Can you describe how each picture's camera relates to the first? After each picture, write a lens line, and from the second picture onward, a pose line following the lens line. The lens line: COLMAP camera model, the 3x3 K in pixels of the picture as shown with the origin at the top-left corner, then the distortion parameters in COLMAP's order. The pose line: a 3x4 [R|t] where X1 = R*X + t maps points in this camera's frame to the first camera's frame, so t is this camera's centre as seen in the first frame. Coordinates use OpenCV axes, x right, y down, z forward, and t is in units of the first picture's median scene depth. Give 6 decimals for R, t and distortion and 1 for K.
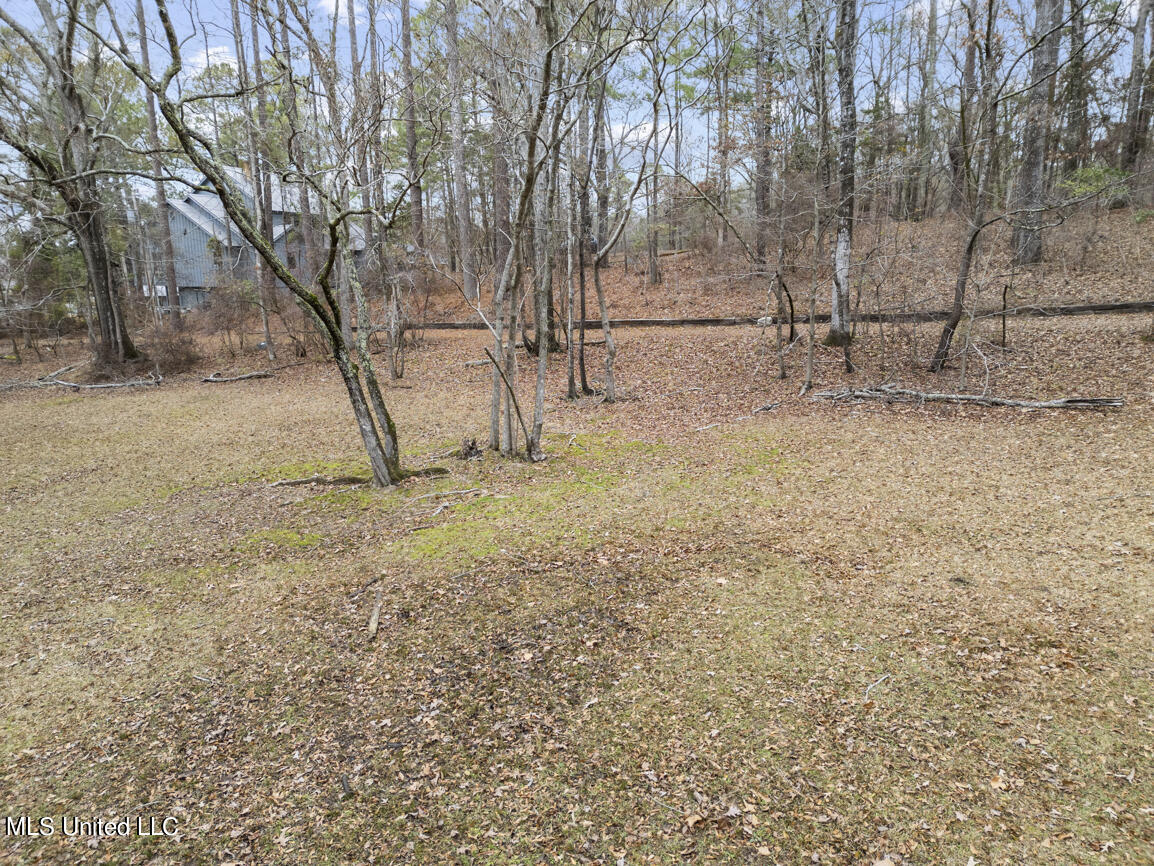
lens RADIAL K [[802.9, 0, 577.0], [0, 802.9, 433.0], [0, 0, 1]] dist [0.073235, -0.065820]
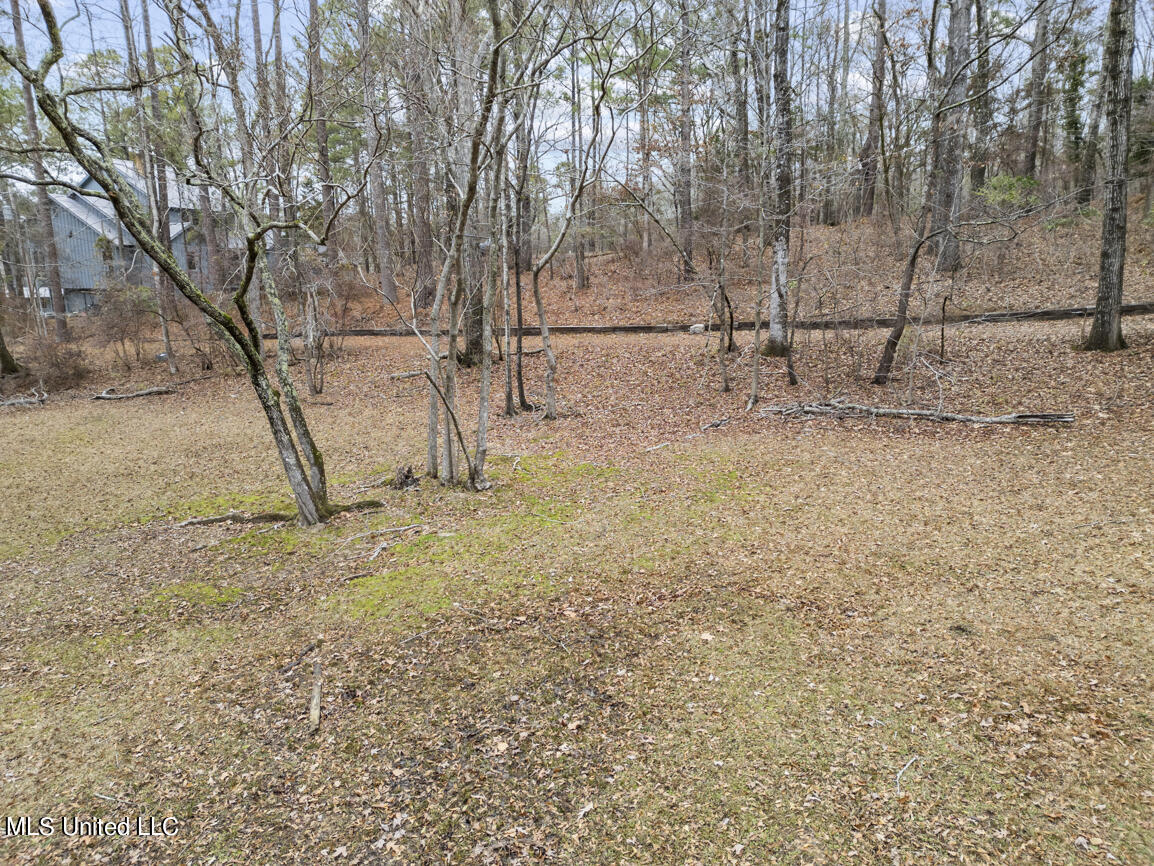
lens RADIAL K [[802.9, 0, 577.0], [0, 802.9, 433.0], [0, 0, 1]] dist [0.073235, -0.065820]
pose [[0.994536, -0.019875, 0.102489, -0.045879], [0.019616, 0.999801, 0.003537, -0.043714], [-0.102539, -0.001507, 0.994728, 0.092648]]
